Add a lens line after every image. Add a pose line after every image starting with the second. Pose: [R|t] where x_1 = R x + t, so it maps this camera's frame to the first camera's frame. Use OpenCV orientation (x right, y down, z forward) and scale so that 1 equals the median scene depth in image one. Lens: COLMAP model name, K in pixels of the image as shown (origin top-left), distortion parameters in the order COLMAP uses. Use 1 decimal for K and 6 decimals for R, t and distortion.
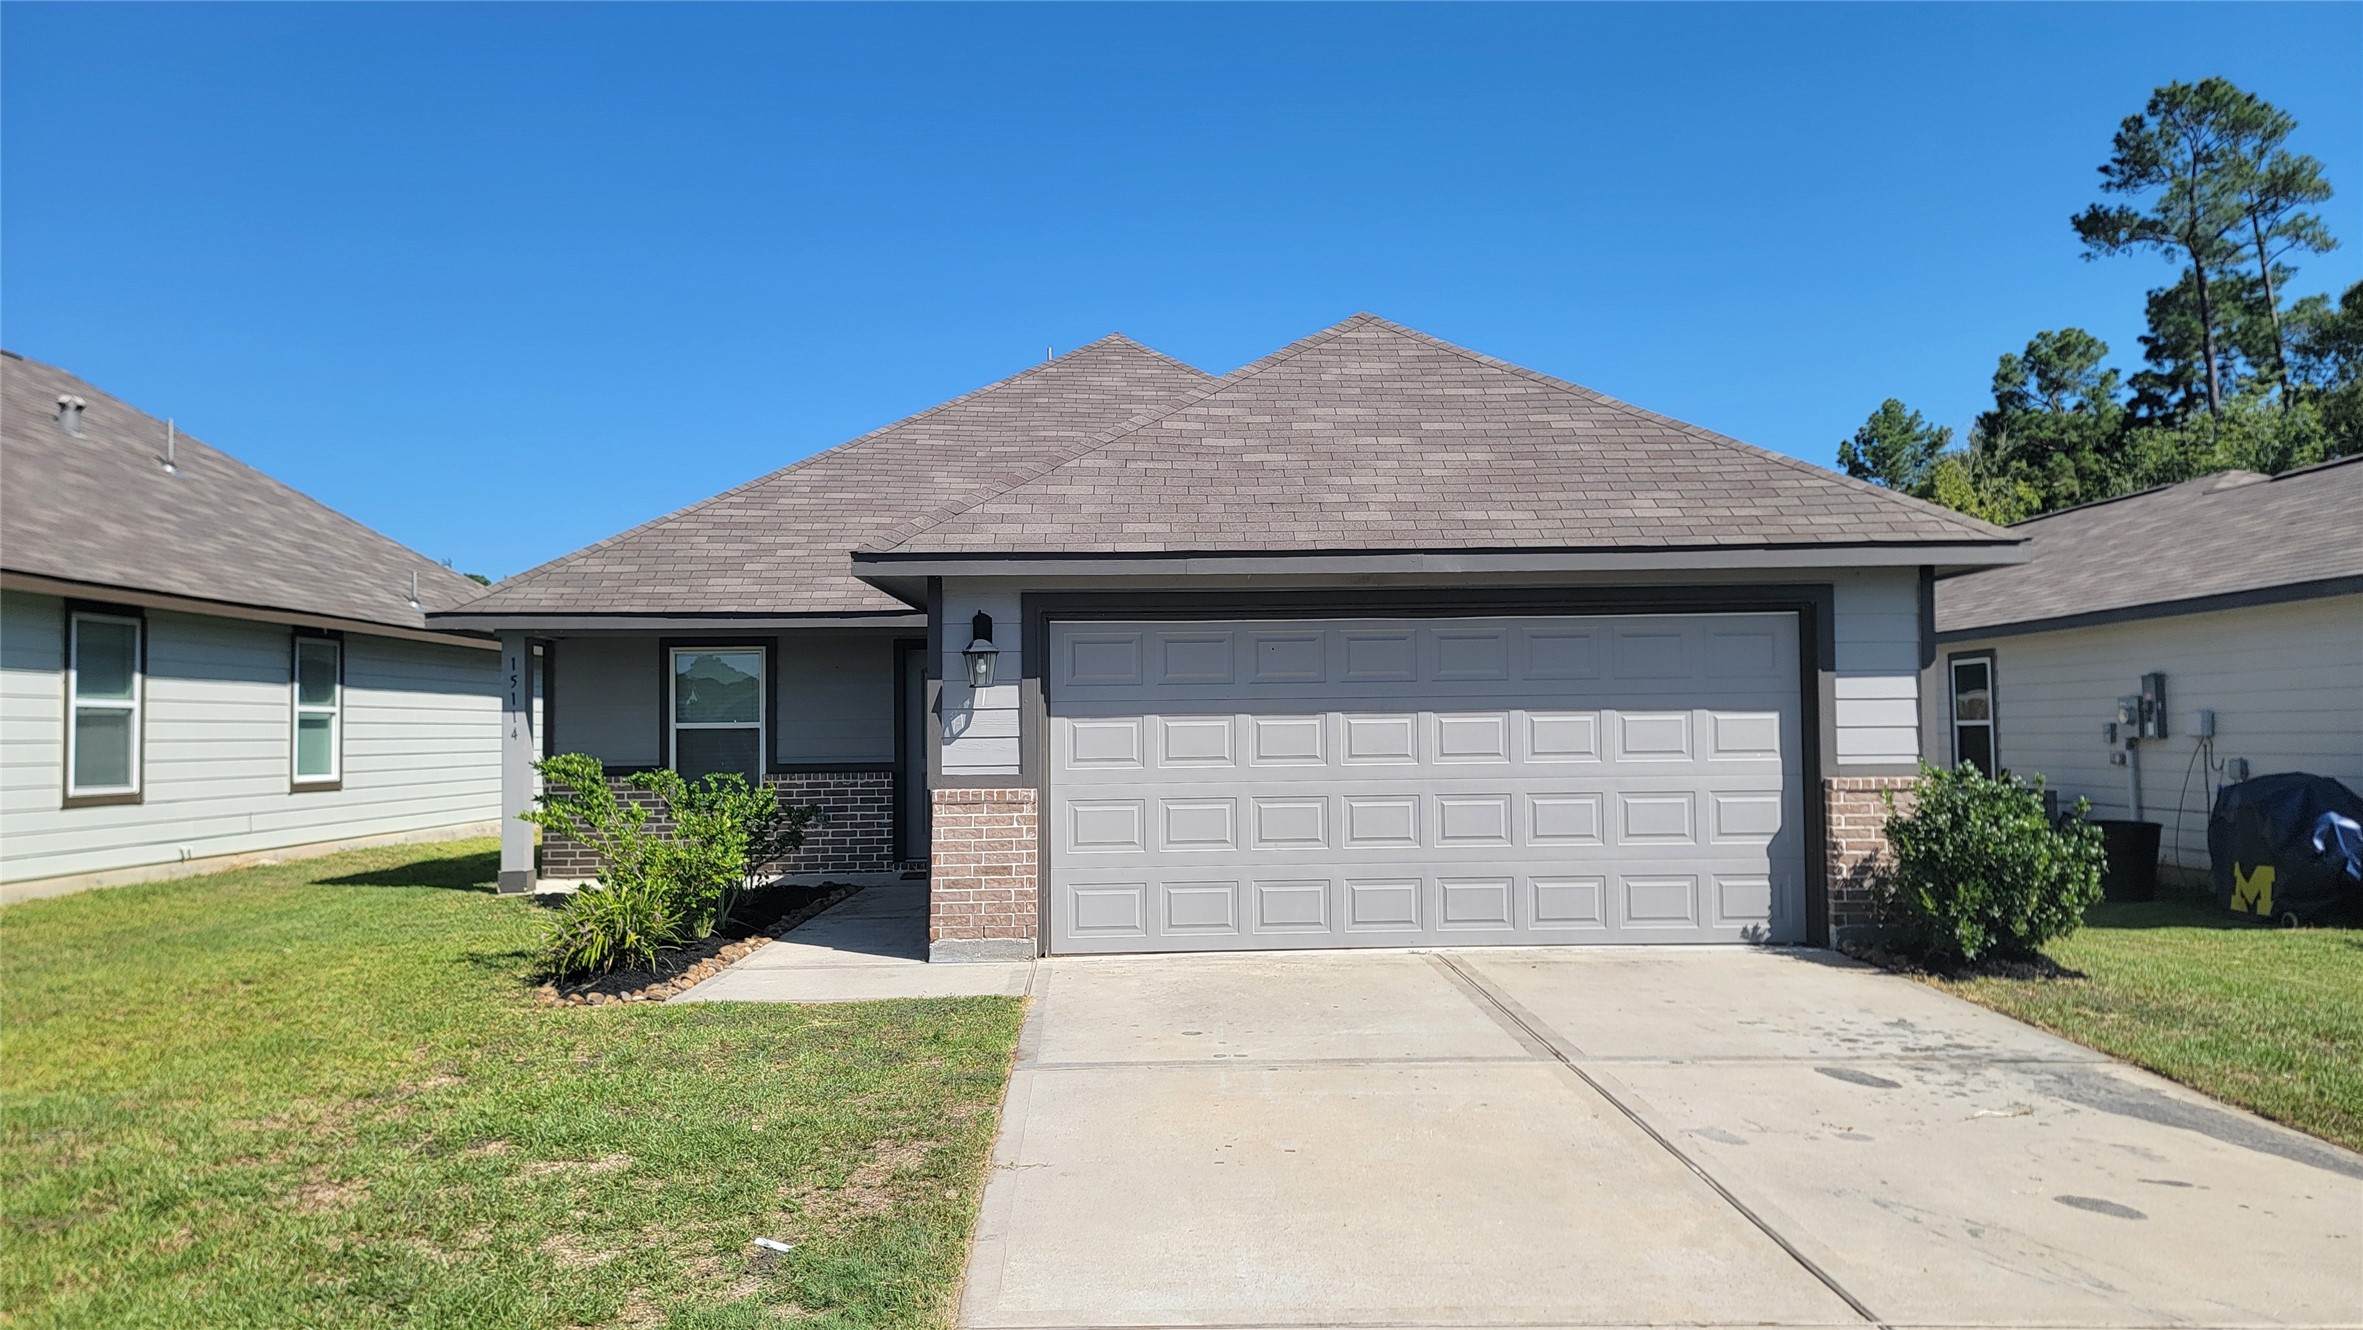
lens RADIAL K [[1684.9, 0, 1198.4], [0, 1684.9, 665.0], [0, 0, 1]] dist [0.085622, -0.011634]
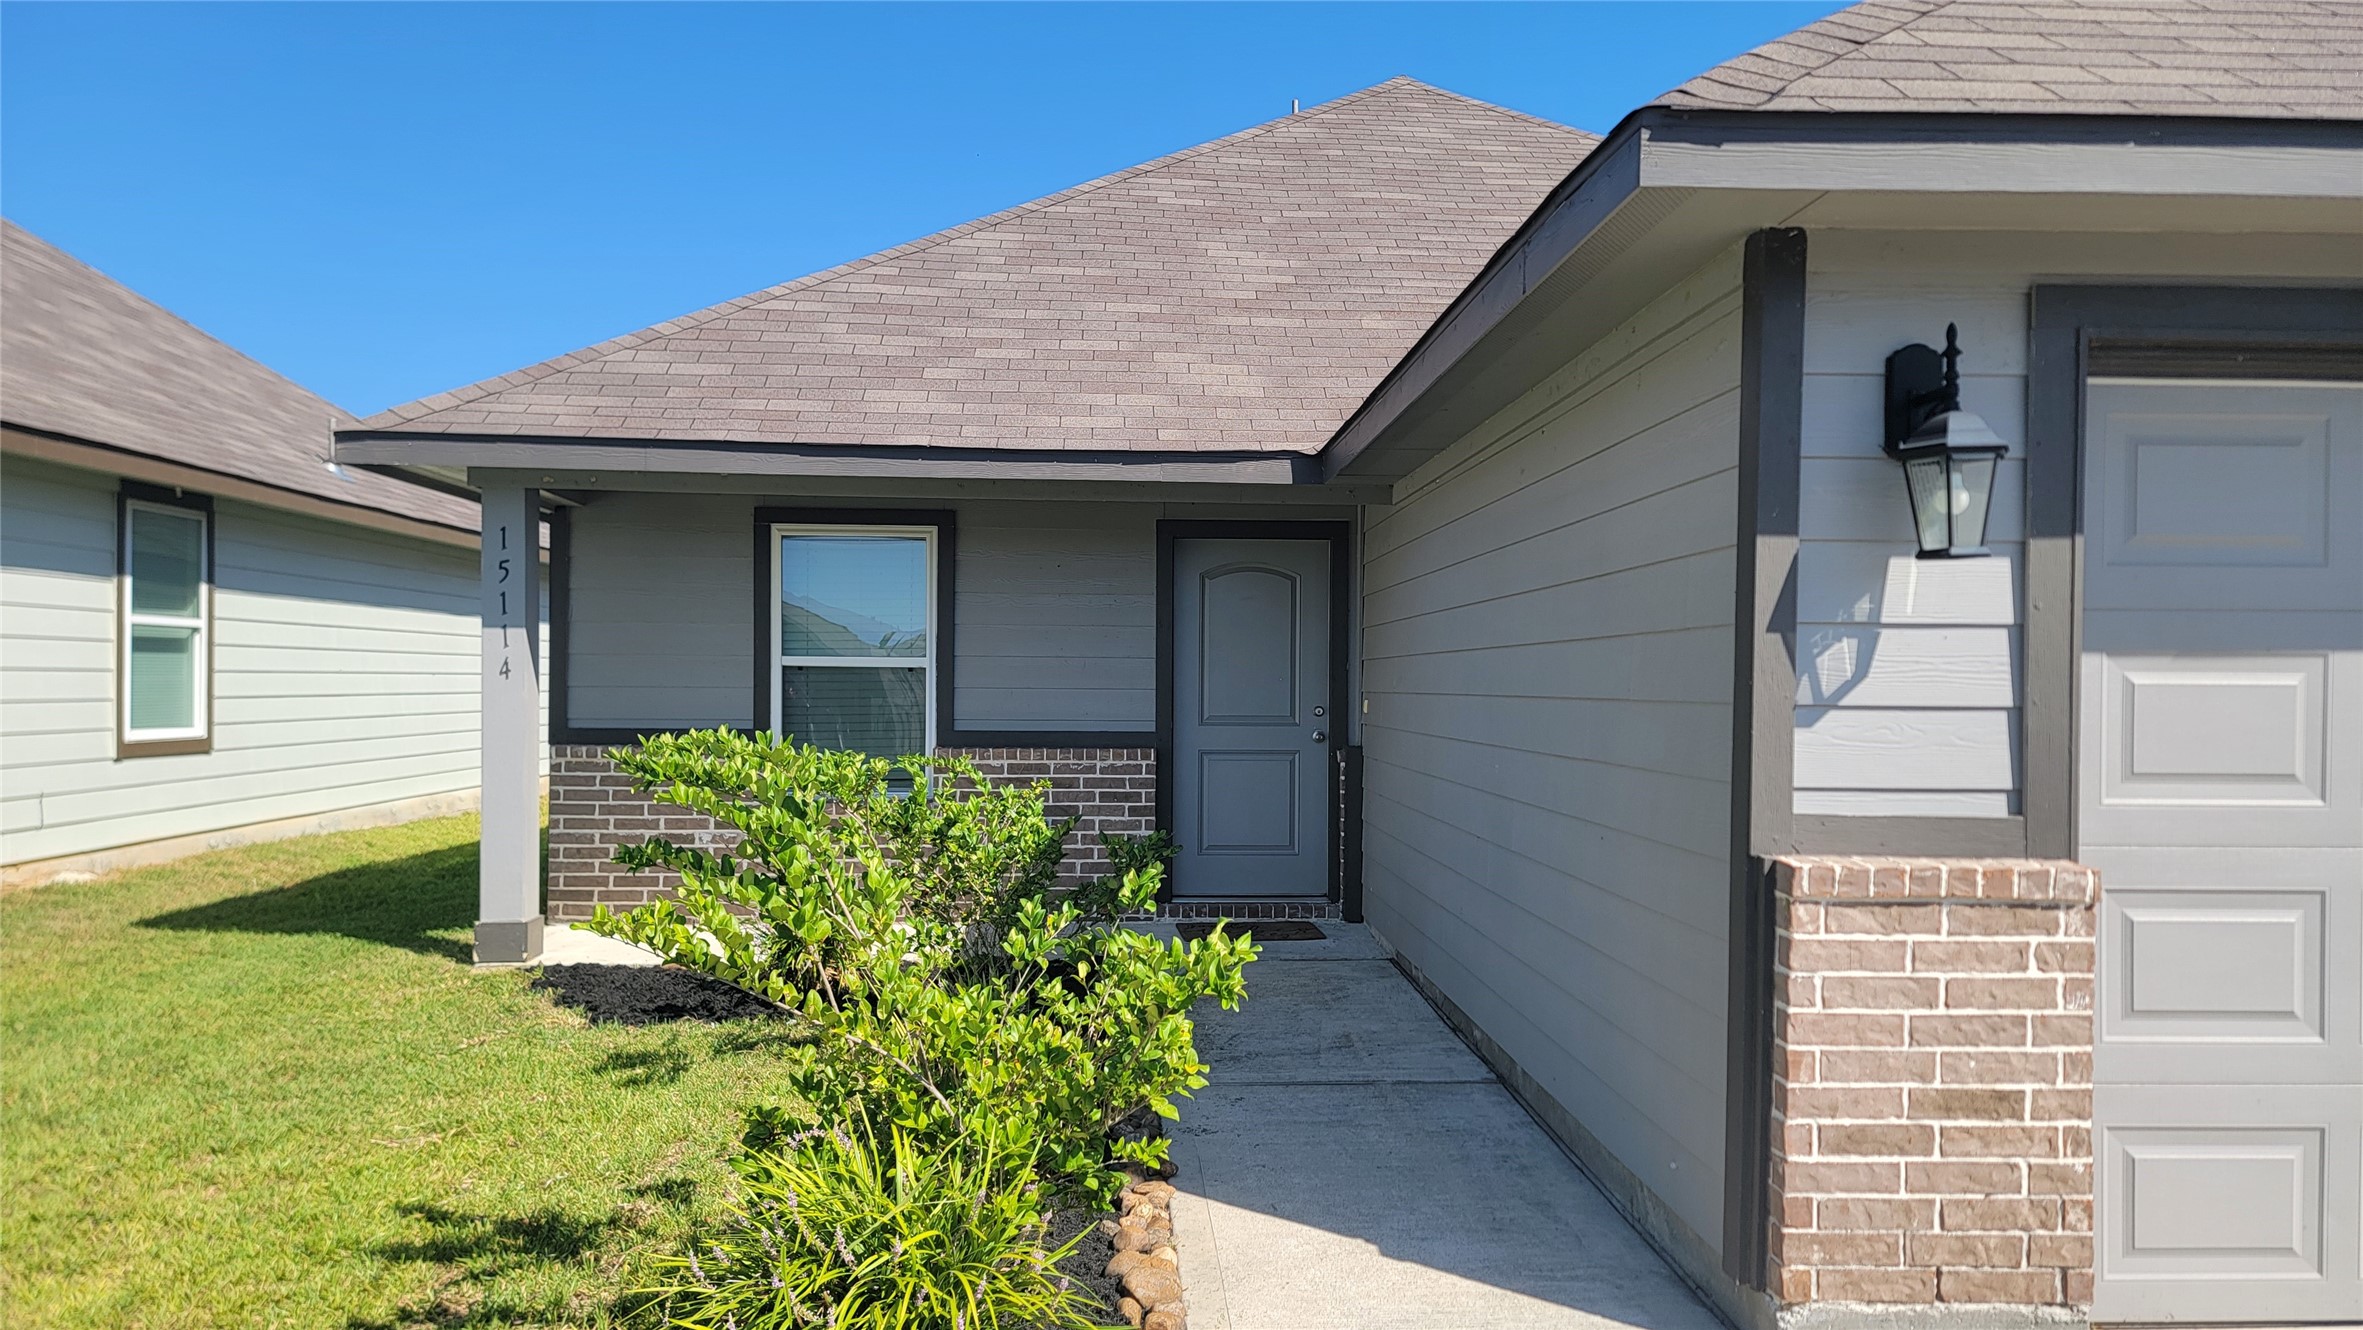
lens RADIAL K [[1684.9, 0, 1170.6], [0, 1684.9, 678.5], [0, 0, 1]] dist [0.085622, -0.011634]
pose [[0.999701, 0.019511, 0.014745, -0.184850], [-0.020057, 0.999082, 0.037842, 0.017566], [-0.013993, -0.038126, 0.999175, 0.426918]]
